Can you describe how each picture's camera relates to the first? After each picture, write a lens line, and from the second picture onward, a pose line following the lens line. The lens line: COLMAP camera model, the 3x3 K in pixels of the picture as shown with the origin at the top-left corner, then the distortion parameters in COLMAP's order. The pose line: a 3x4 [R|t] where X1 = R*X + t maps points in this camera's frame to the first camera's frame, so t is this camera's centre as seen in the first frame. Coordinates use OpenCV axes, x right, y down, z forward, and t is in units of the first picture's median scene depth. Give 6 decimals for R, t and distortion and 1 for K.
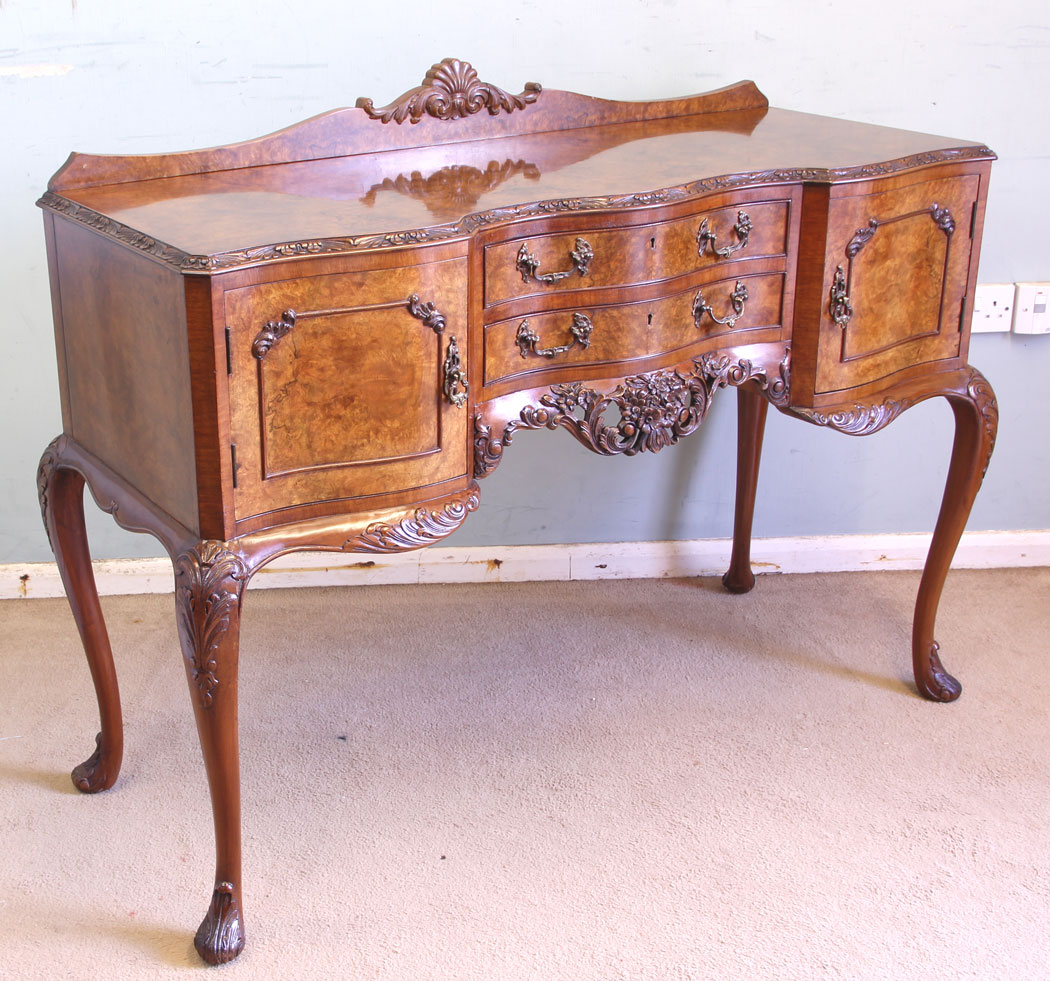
lens RADIAL K [[1622.6, 0, 372.7], [0, 1622.6, 532.8], [0, 0, 1]] dist [-0.119200, 0.150963]
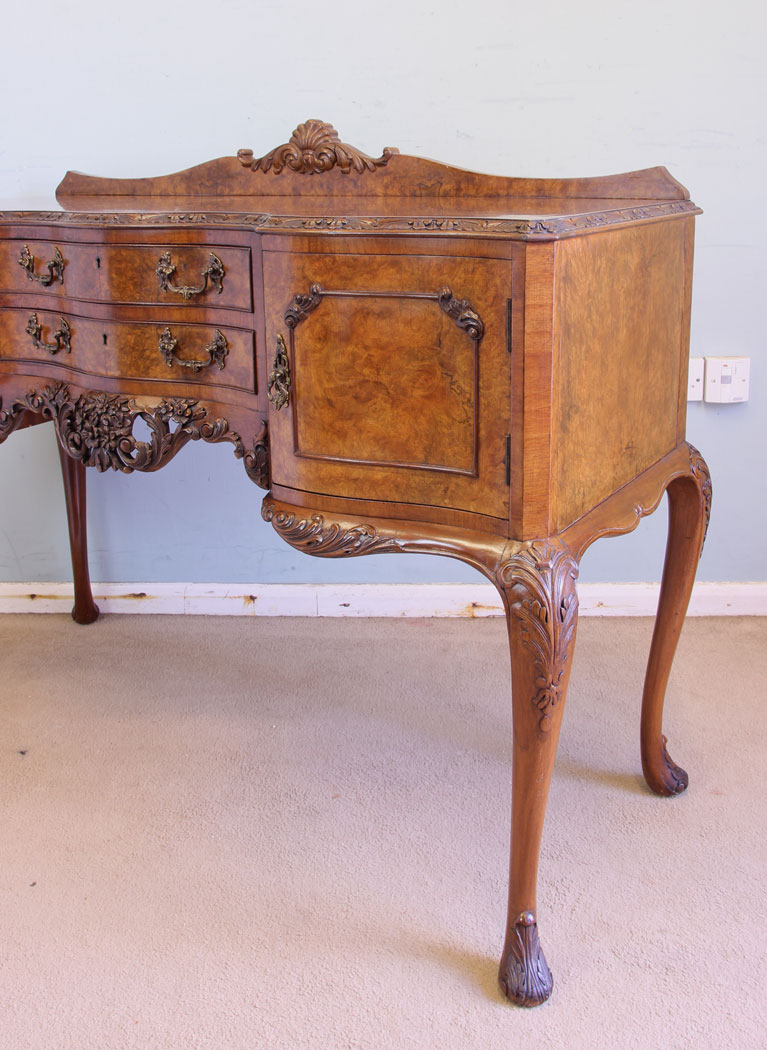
lens RADIAL K [[1096.4, 0, 410.9], [0, 1096.4, 408.1], [0, 0, 1]] dist [-0.139720, 0.114749]
pose [[0.473218, 0.218046, -0.853534, 0.870064], [-0.336793, 0.940062, 0.053425, -0.195988], [0.814024, 0.262183, 0.518290, 0.824382]]
